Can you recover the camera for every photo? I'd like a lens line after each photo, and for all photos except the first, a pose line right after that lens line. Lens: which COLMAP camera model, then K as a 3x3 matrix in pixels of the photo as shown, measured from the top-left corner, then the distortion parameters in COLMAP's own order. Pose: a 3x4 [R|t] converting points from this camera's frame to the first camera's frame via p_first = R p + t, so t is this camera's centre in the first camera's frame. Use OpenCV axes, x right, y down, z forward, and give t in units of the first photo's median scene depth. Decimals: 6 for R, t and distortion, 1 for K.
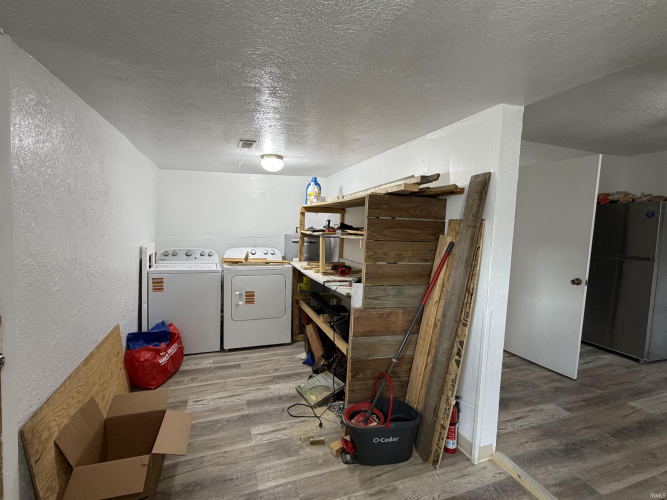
lens RADIAL K [[315.9, 0, 335.5], [0, 315.9, 251.7], [0, 0, 1]] dist [0.001063, 0.000078]
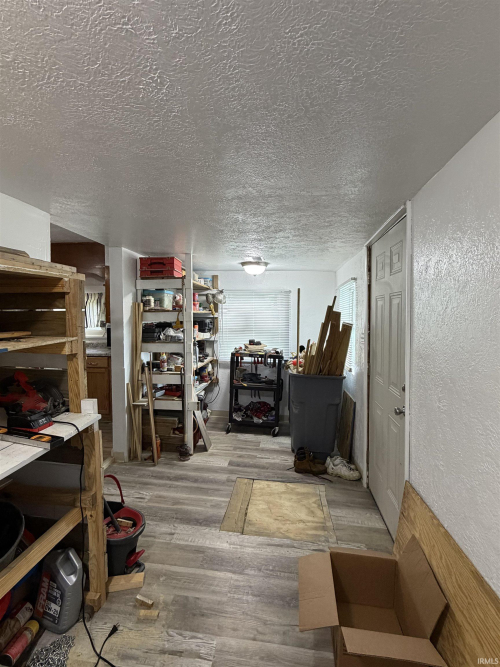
lens RADIAL K [[315.9, 0, 249.2], [0, 315.9, 330.8], [0, 0, 1]] dist [0.001063, 0.000078]
pose [[-0.891418, -0.052479, 0.450133, -0.655445], [0.008583, 0.991139, 0.132549, -0.167309], [-0.453101, 0.122020, -0.883069, 1.631495]]
